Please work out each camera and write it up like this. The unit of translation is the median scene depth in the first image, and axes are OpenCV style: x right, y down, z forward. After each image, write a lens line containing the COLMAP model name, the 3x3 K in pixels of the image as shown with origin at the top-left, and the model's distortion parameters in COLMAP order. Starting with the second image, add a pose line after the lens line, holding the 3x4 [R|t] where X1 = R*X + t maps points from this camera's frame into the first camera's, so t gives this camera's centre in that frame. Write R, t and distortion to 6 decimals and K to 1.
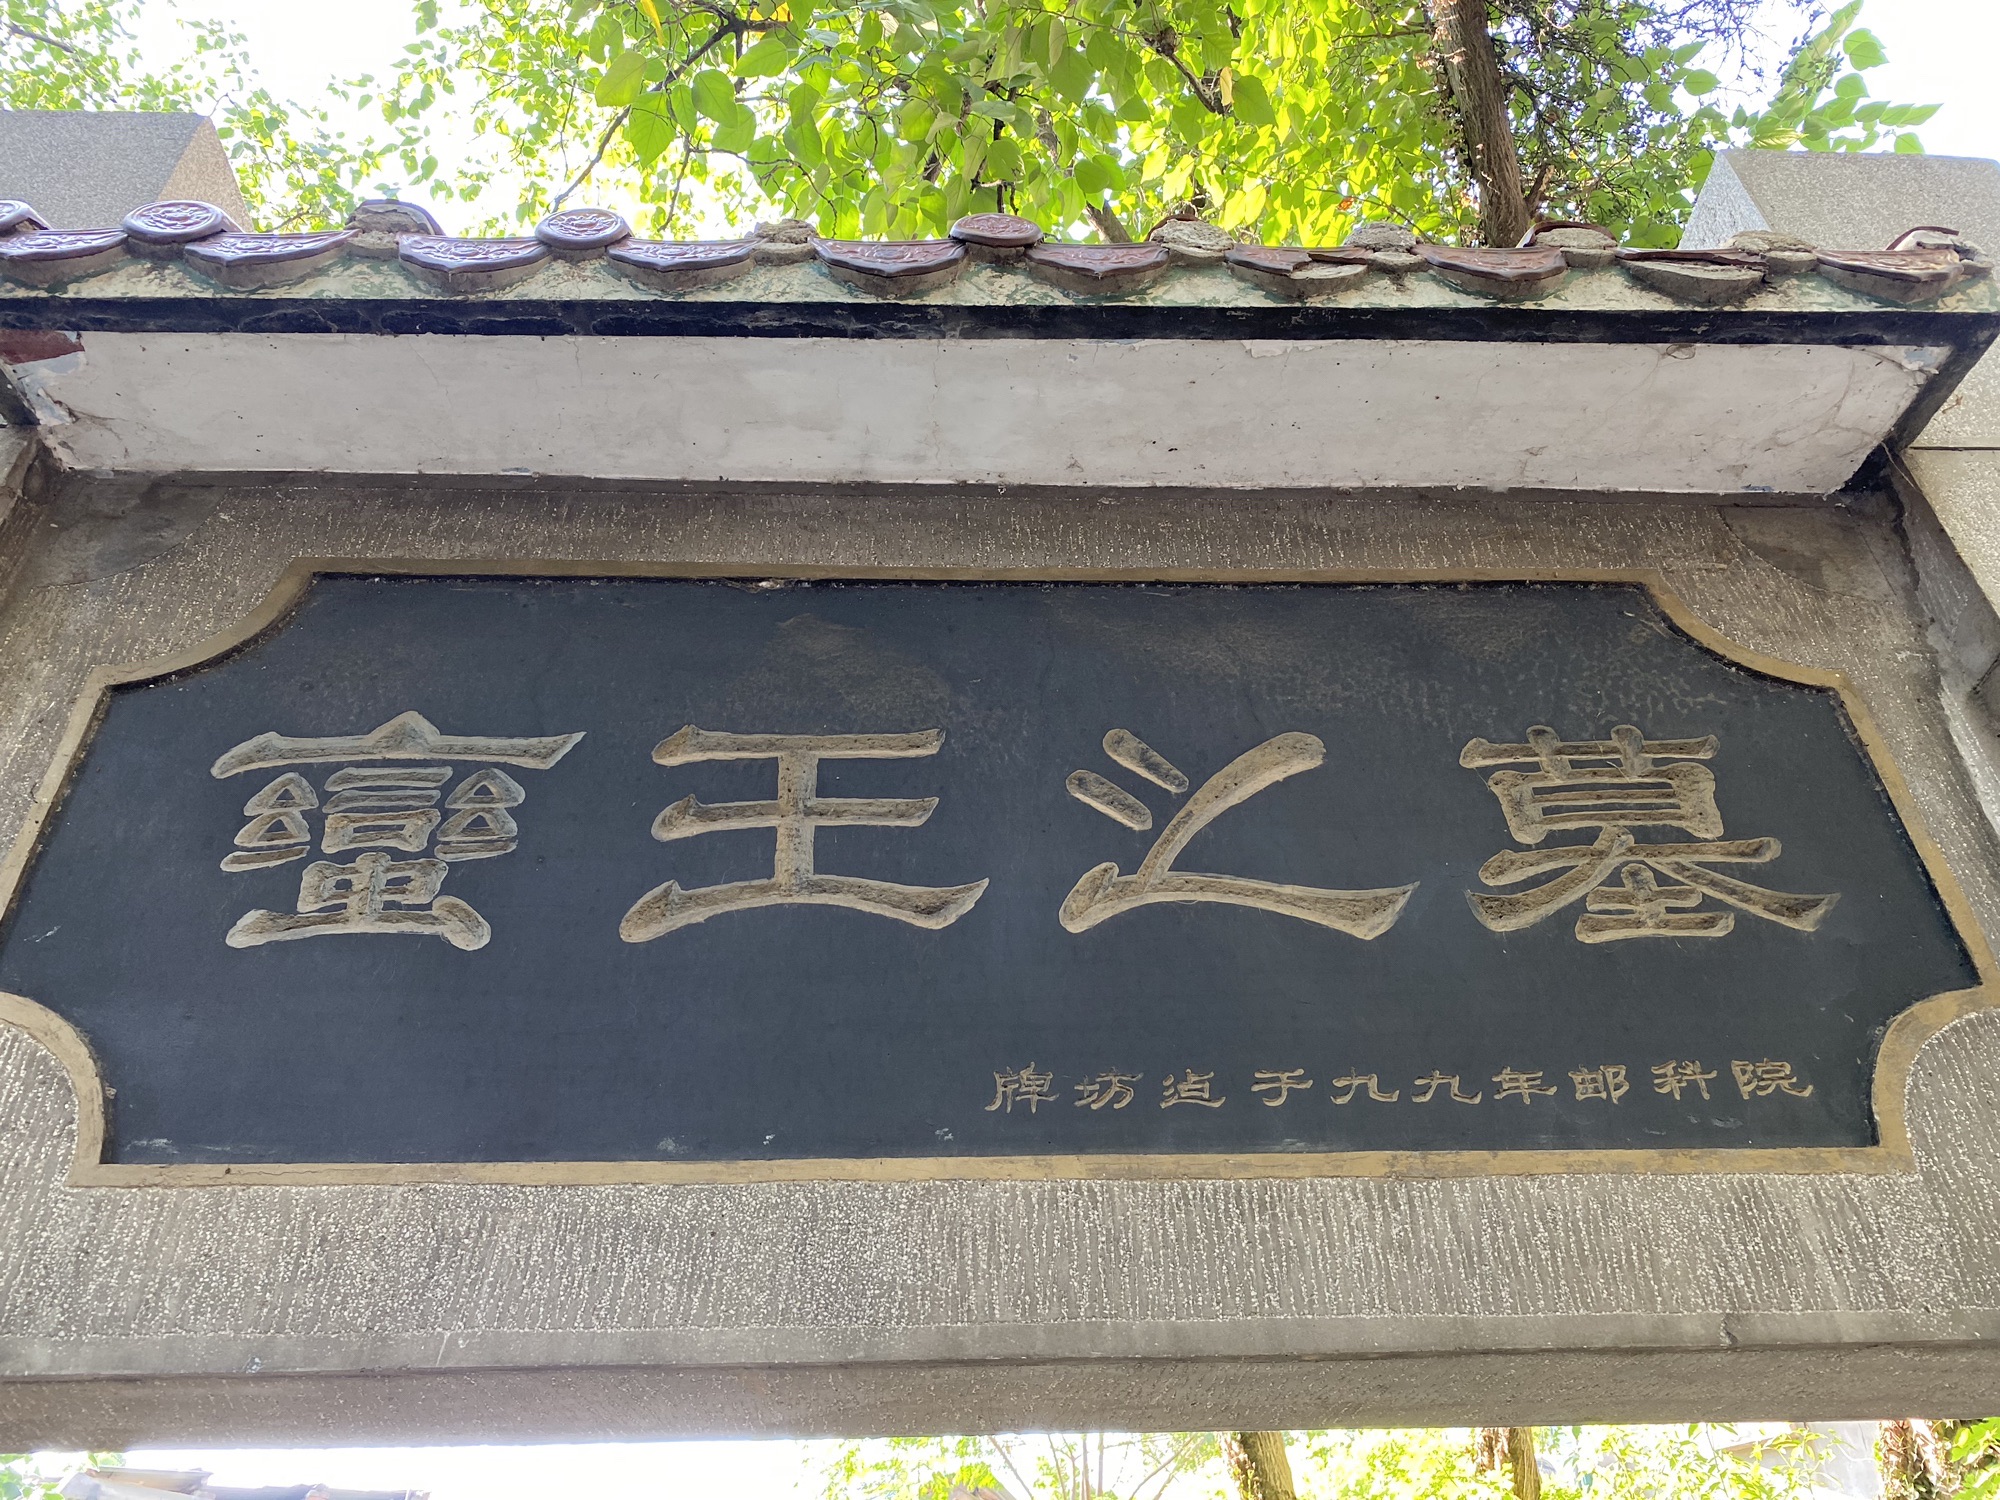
lens RADIAL K [[1550.9, 0, 1000.0], [0, 1550.9, 750.0], [0, 0, 1]] dist [0.005274, 0.001184]
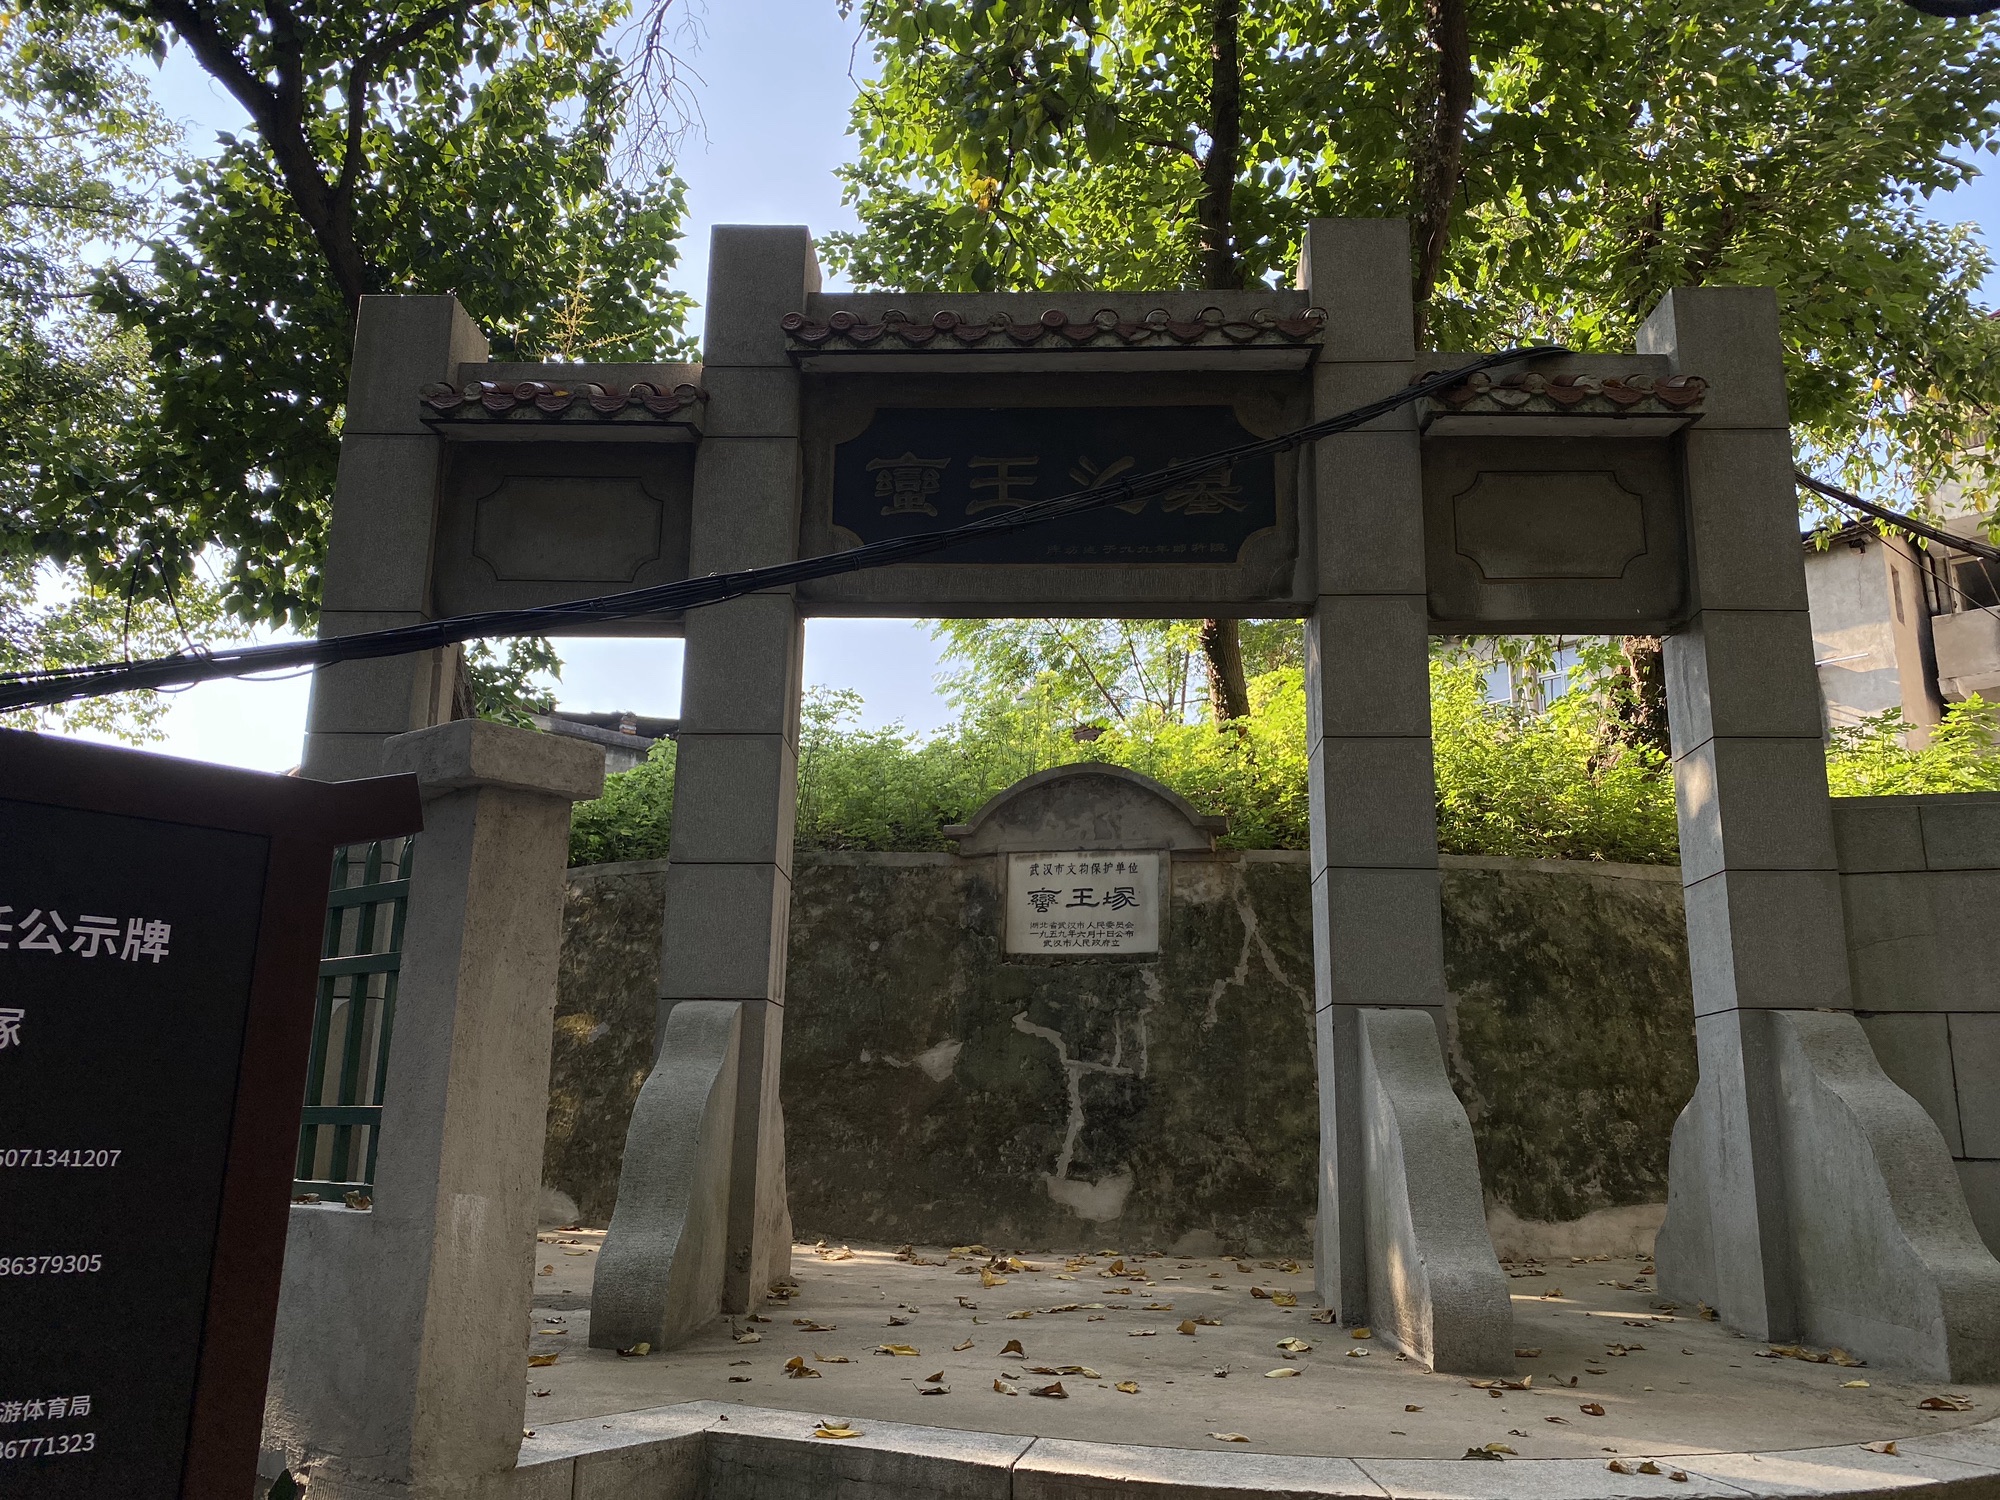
lens RADIAL K [[1550.9, 0, 1000.0], [0, 1550.9, 750.0], [0, 0, 1]] dist [0.005274, 0.001184]
pose [[0.995843, 0.030630, -0.085785, 0.240876], [0.008385, 0.906944, 0.421167, -1.056039], [0.090703, -0.420135, 0.902917, -3.068769]]
